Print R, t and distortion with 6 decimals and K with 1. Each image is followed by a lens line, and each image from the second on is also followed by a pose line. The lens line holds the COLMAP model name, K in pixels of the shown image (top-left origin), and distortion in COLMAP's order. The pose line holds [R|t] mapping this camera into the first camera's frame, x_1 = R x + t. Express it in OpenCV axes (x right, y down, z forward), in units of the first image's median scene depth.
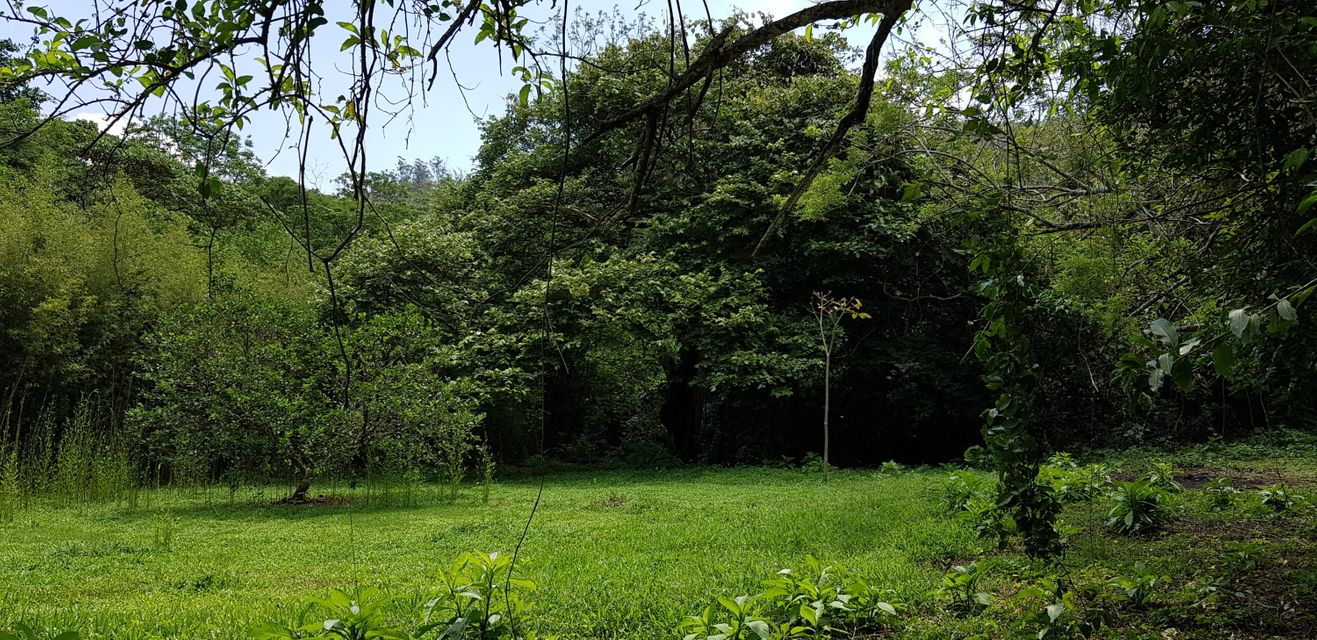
lens RADIAL K [[1028.8, 0, 647.7], [0, 1028.8, 315.9], [0, 0, 1]] dist [0.086077, -0.162838]
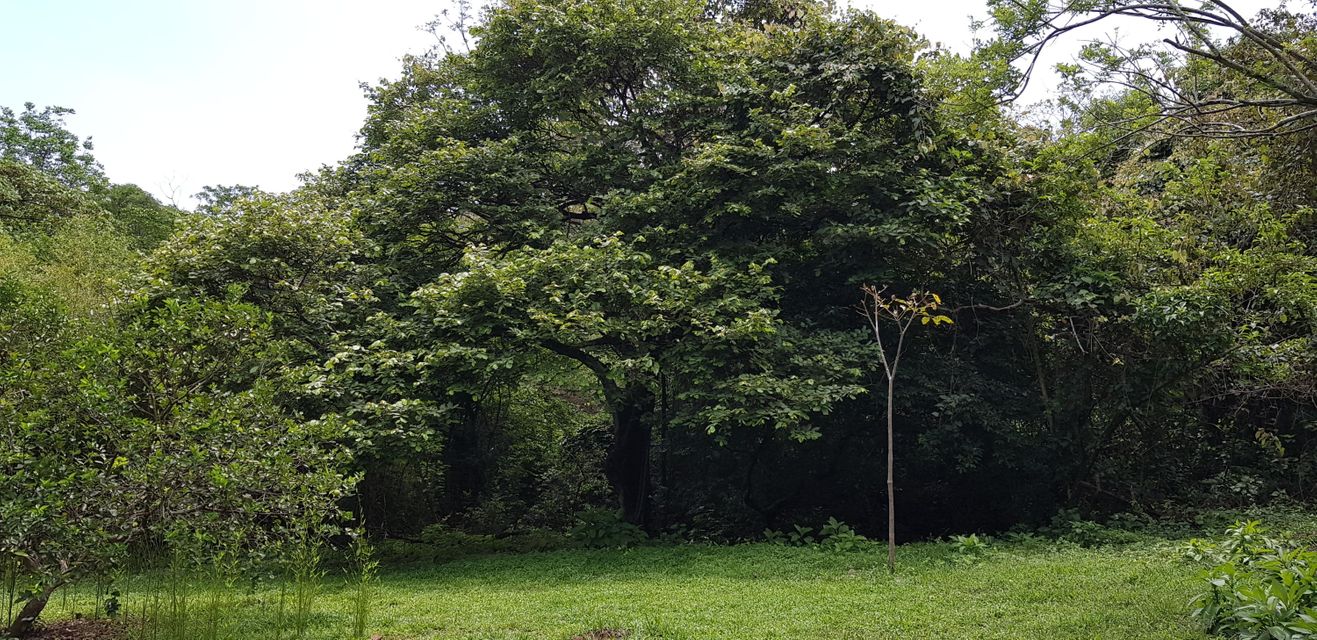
lens RADIAL K [[1000.8, 0, 660.7], [0, 1000.8, 286.4], [0, 0, 1]] dist [0.081766, -0.150605]
pose [[0.992001, 0.014316, 0.125413, -0.050312], [-0.004785, 0.997098, -0.075978, 0.025205], [-0.126136, 0.074770, 0.989191, 0.321825]]
